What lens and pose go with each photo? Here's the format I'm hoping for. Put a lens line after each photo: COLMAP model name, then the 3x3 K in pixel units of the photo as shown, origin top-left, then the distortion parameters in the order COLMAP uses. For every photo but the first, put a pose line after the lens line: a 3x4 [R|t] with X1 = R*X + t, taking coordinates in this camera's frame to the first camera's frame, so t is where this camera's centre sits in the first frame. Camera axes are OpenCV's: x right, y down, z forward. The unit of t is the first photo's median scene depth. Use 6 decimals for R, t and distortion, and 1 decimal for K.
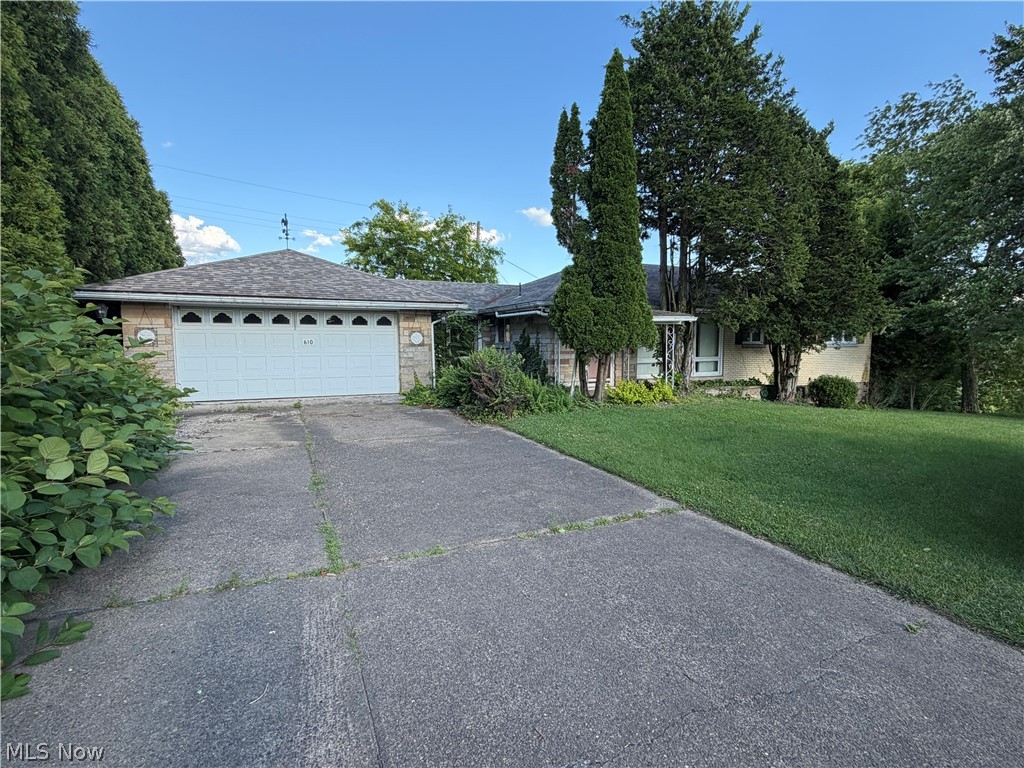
lens RADIAL K [[497.8, 0, 512.0], [0, 497.8, 384.0], [0, 0, 1]] dist [0.000935, 0.000173]
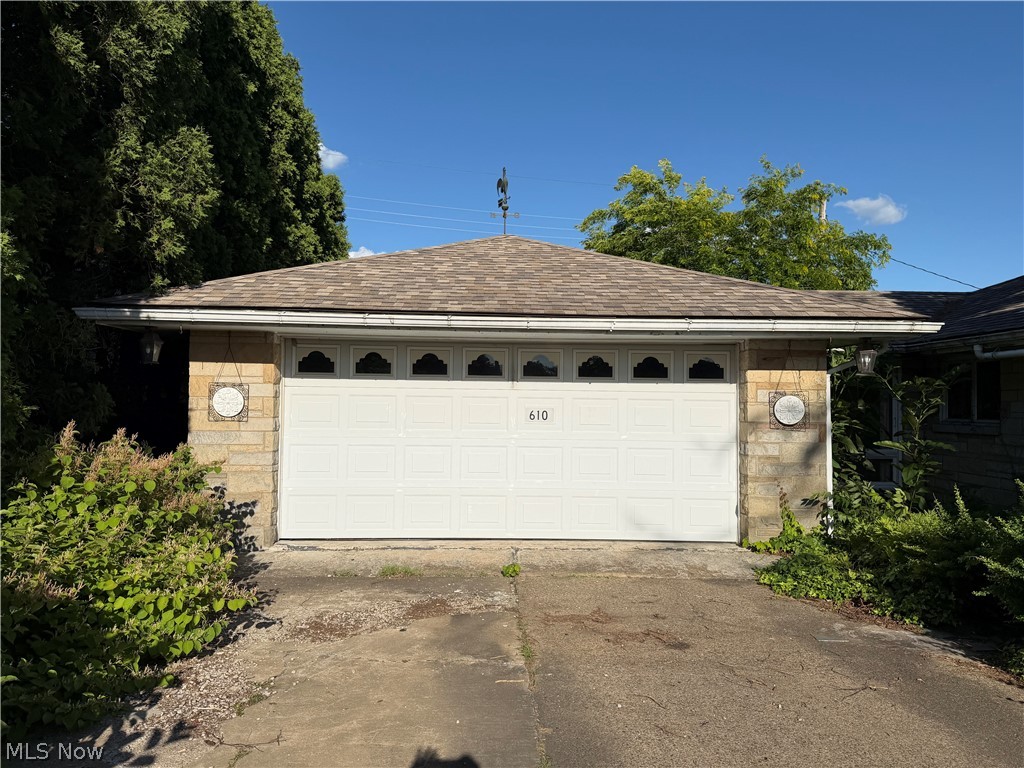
lens RADIAL K [[731.6, 0, 512.0], [0, 731.6, 384.0], [0, 0, 1]] dist [0.240069, -0.000330]
pose [[0.920286, -0.000046, -0.391246, -0.166399], [-0.045380, 0.993238, -0.106859, -0.039231], [0.388605, 0.116095, 0.914061, 0.370032]]
